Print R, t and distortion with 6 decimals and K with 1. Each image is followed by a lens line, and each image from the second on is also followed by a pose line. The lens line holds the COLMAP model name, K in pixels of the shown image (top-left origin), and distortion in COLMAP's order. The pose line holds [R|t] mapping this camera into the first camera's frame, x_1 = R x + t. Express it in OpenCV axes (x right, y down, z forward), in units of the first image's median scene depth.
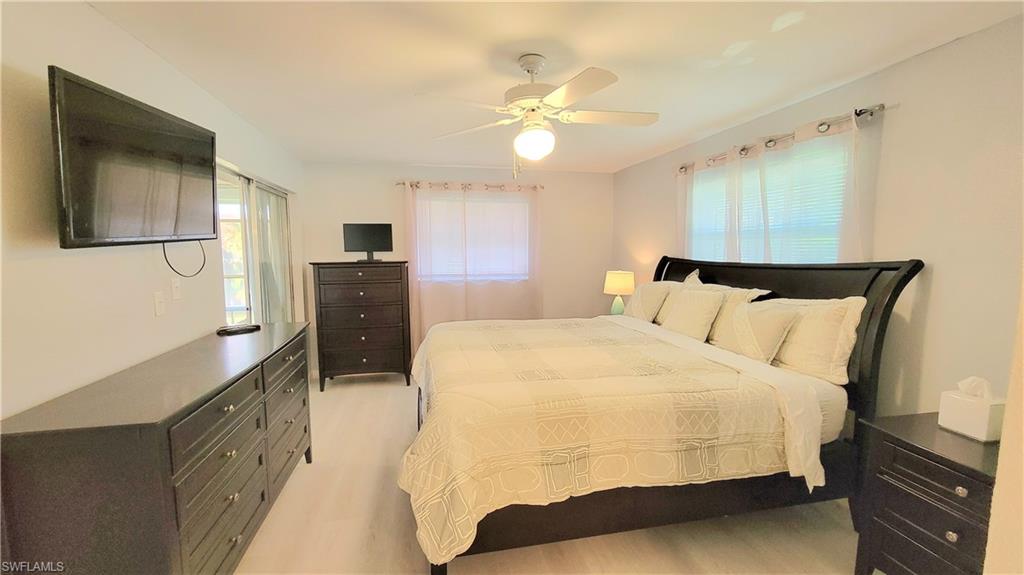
lens RADIAL K [[426.4, 0, 510.5], [0, 426.4, 292.5], [0, 0, 1]] dist [-0.000282, 0.000130]
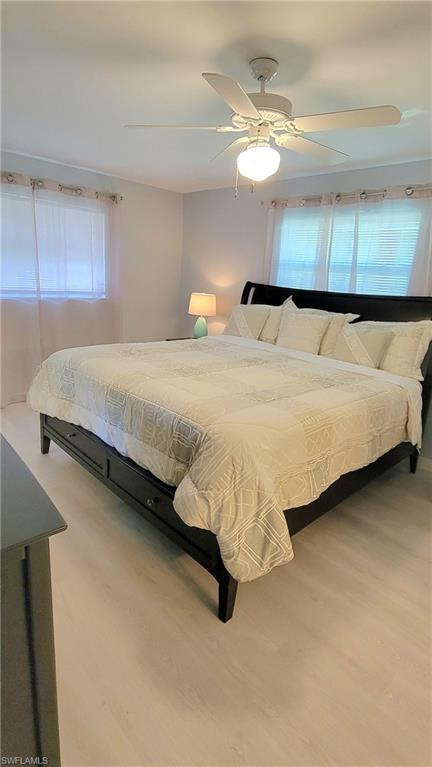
lens RADIAL K [[399.5, 0, 216.0], [0, 399.5, 383.5], [0, 0, 1]] dist [0.000446, -0.000322]
pose [[0.841625, -0.090390, 0.532445, -0.402966], [-0.009884, 0.983151, 0.182528, -0.015477], [-0.539972, -0.158883, 0.826551, 0.163868]]
